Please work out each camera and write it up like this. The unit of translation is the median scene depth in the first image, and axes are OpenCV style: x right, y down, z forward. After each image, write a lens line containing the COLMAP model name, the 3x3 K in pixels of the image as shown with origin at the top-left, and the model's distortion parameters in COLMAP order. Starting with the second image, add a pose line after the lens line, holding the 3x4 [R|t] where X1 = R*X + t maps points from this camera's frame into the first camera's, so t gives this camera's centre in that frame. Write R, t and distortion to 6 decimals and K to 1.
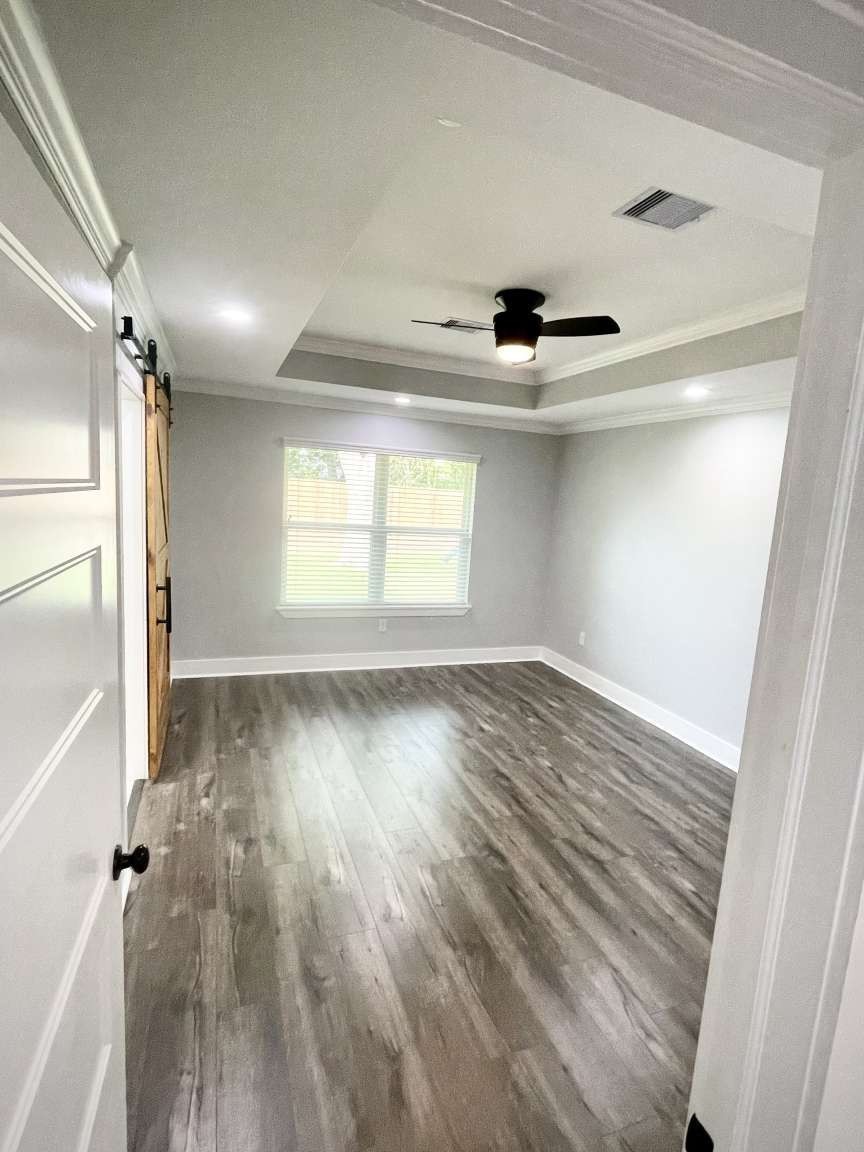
lens RADIAL K [[579.3, 0, 440.4], [0, 579.3, 579.7], [0, 0, 1]] dist [0.001778, -0.000805]
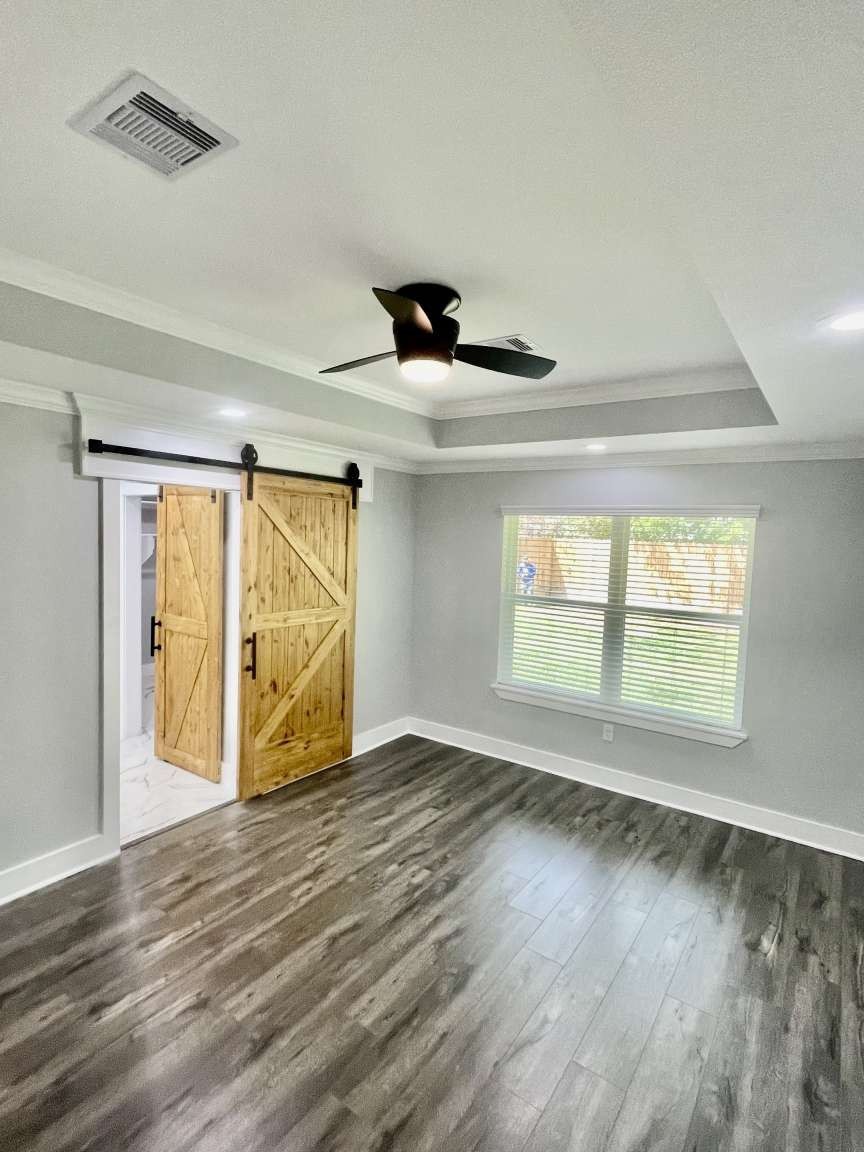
lens RADIAL K [[579.3, 0, 434.5], [0, 579.3, 579.7], [0, 0, 1]] dist [0.001778, -0.000805]
pose [[0.558077, 0.014197, -0.829667, 0.448383], [-0.120791, 0.990593, -0.064300, -0.049758], [0.820950, 0.136101, 0.554542, 0.380993]]
